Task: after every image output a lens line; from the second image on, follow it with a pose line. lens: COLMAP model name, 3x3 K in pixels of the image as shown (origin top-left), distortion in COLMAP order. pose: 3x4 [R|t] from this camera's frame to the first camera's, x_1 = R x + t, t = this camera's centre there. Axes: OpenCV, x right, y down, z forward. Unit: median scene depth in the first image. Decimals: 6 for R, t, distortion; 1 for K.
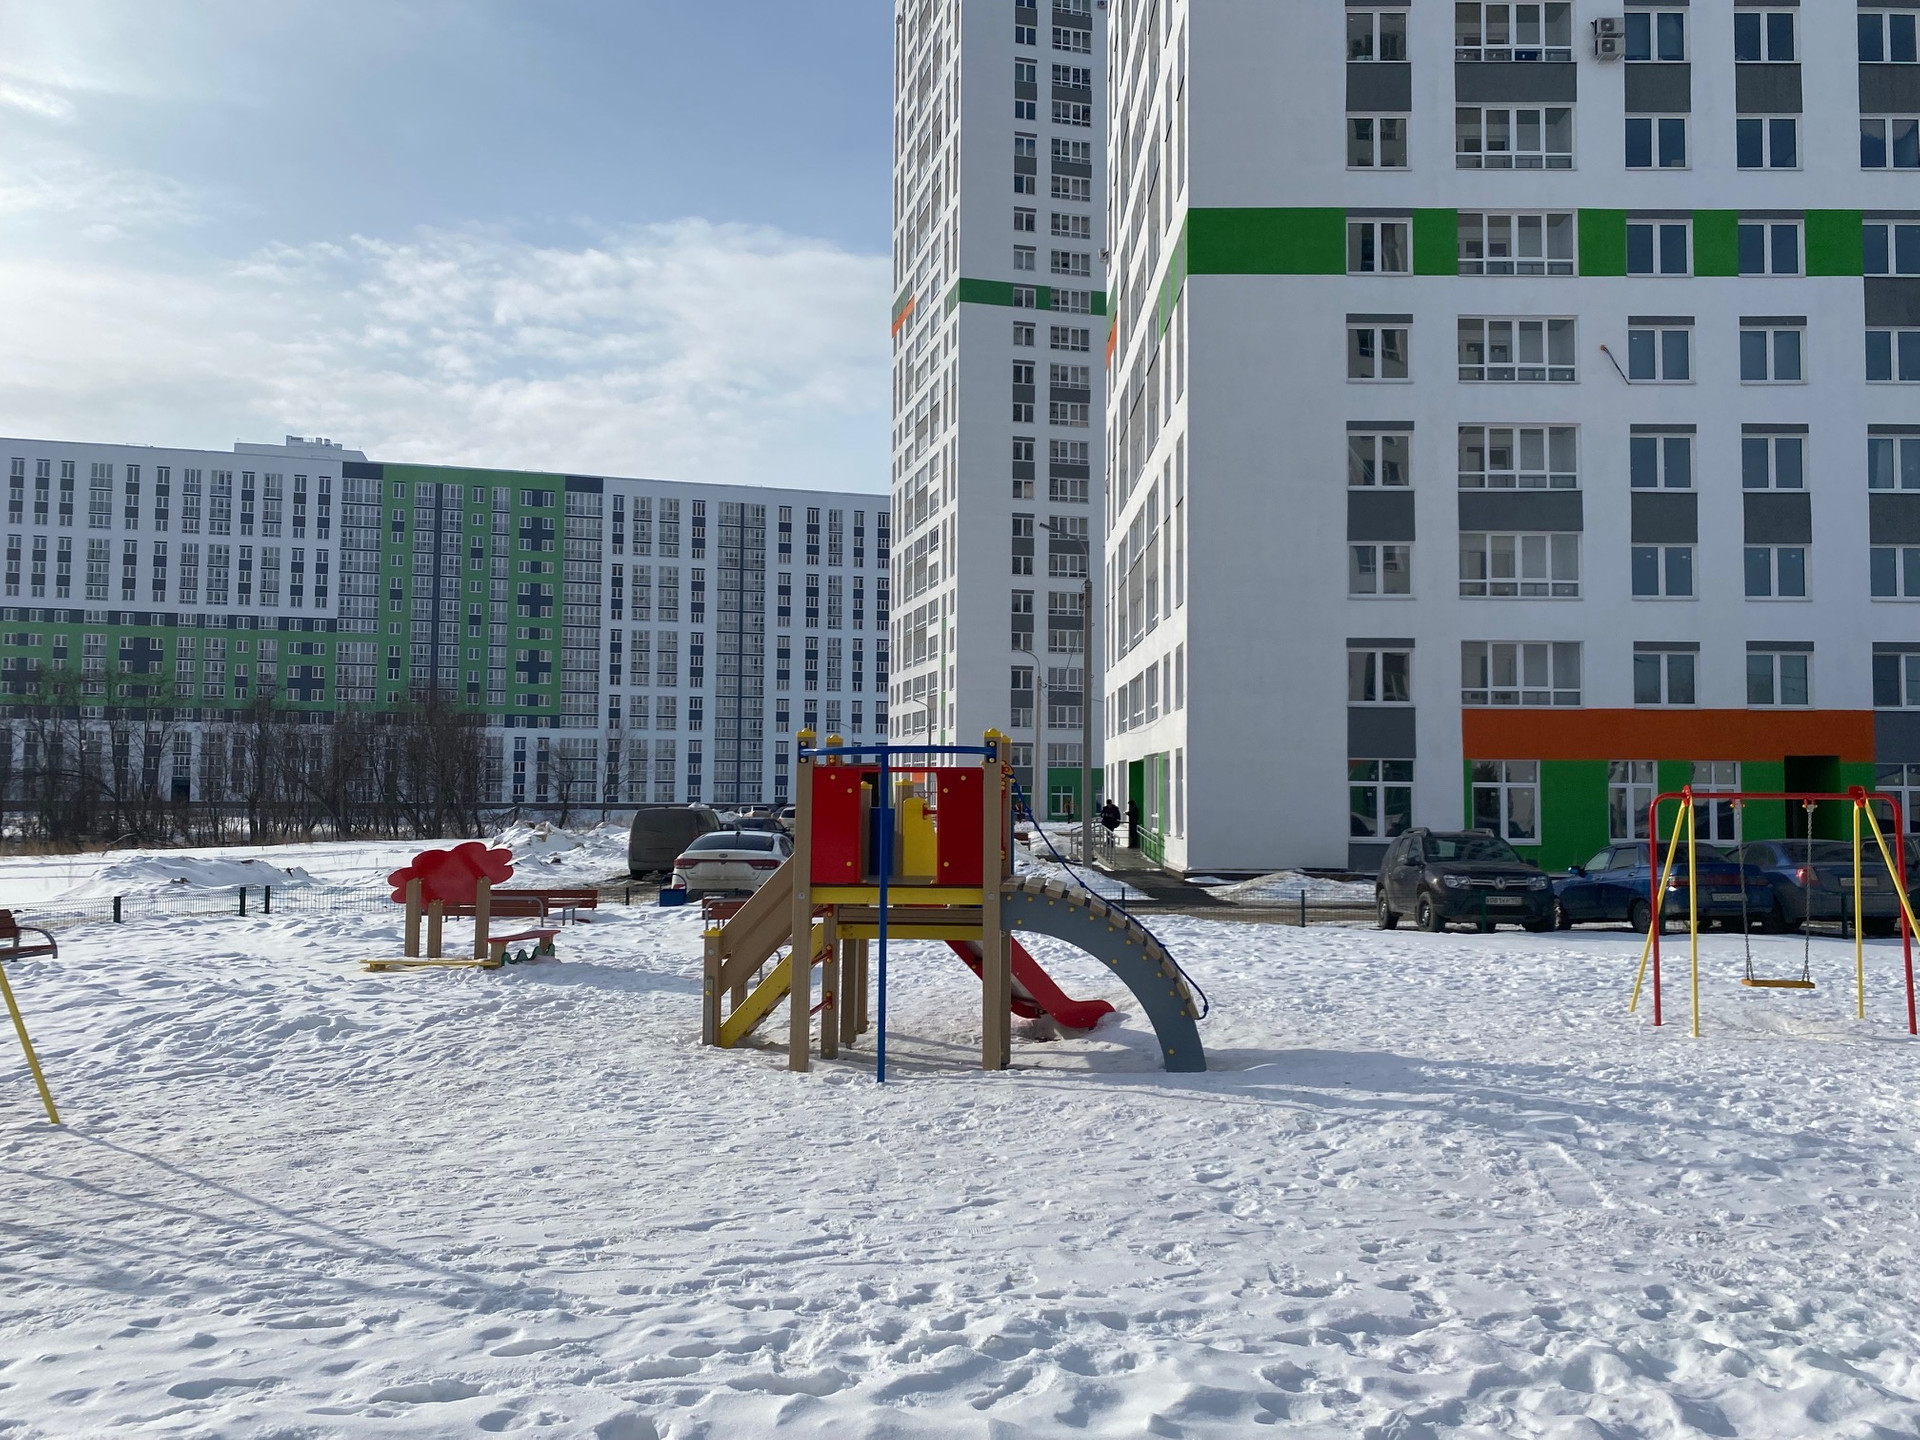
lens RADIAL K [[1462.0, 0, 966.7], [0, 1462.0, 714.2], [0, 0, 1]] dist [0.040197, -0.039512]
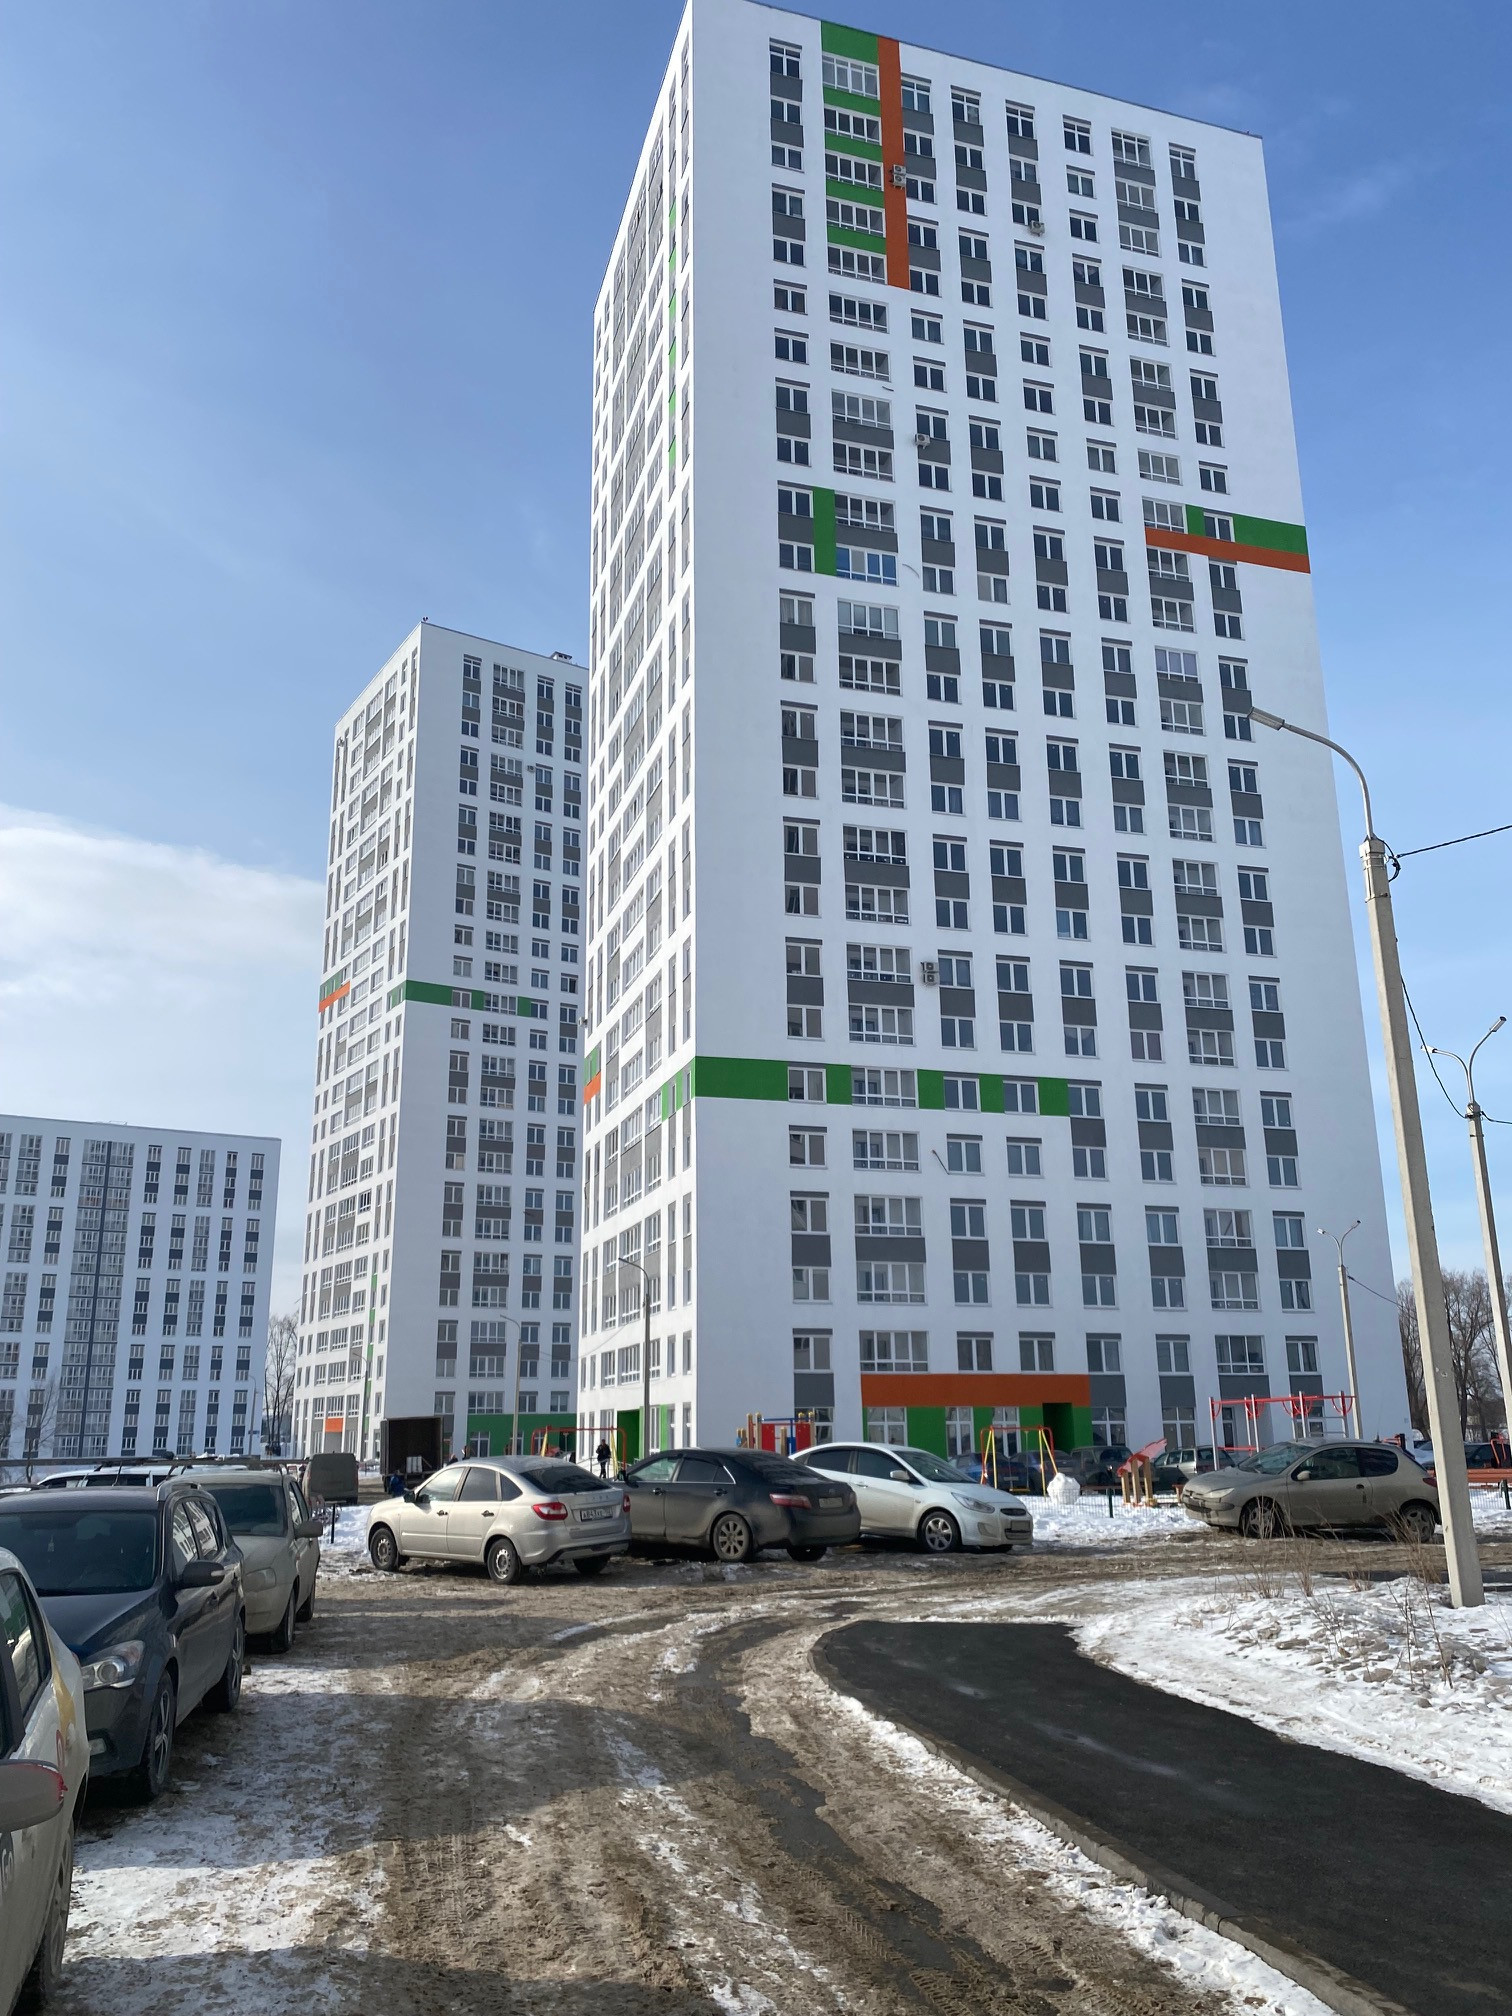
lens RADIAL K [[1528.6, 0, 749.5], [0, 1528.6, 1038.7], [0, 0, 1]] dist [0.132187, -0.299761]
pose [[0.953401, 0.054014, 0.296830, -0.290336], [0.005067, 0.980838, -0.194757, -0.036503], [-0.301662, 0.187185, 0.934859, -0.587124]]
